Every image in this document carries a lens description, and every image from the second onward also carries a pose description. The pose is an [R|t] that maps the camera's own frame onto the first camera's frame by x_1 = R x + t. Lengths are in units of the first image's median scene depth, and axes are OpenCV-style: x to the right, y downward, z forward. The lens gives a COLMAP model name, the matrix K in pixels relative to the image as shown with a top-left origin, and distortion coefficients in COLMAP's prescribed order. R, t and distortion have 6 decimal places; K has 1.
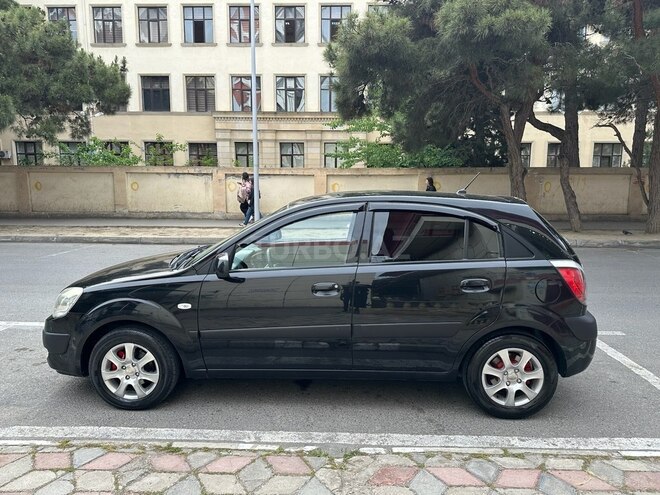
lens RADIAL K [[495.5, 0, 329.6], [0, 495.5, 245.9], [0, 0, 1]] dist [0.038483, -0.034867]
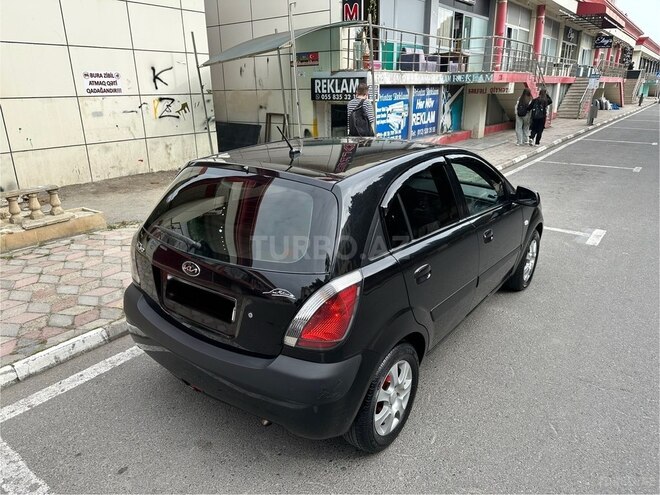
lens RADIAL K [[460.6, 0, 332.0], [0, 460.6, 253.1], [0, 0, 1]] dist [0.030158, -0.039591]
pose [[-0.555996, 0.276563, -0.783825, 0.189607], [-0.114912, 0.908389, 0.402026, -0.058132], [0.823203, 0.313596, -0.473281, 0.332999]]
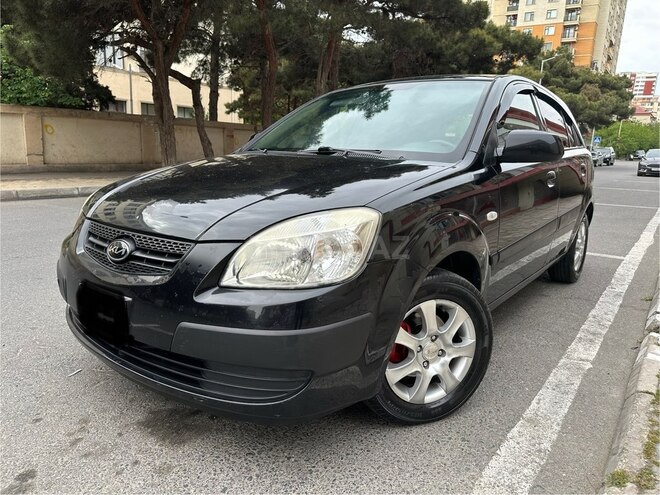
lens RADIAL K [[460.6, 0, 328.2], [0, 460.6, 252.6], [0, 0, 1]] dist [0.030158, -0.039591]
pose [[0.581969, -0.161604, 0.796992, -0.173233], [0.082672, 0.986735, 0.139710, 0.014045], [-0.808998, -0.015419, 0.587610, 0.163966]]
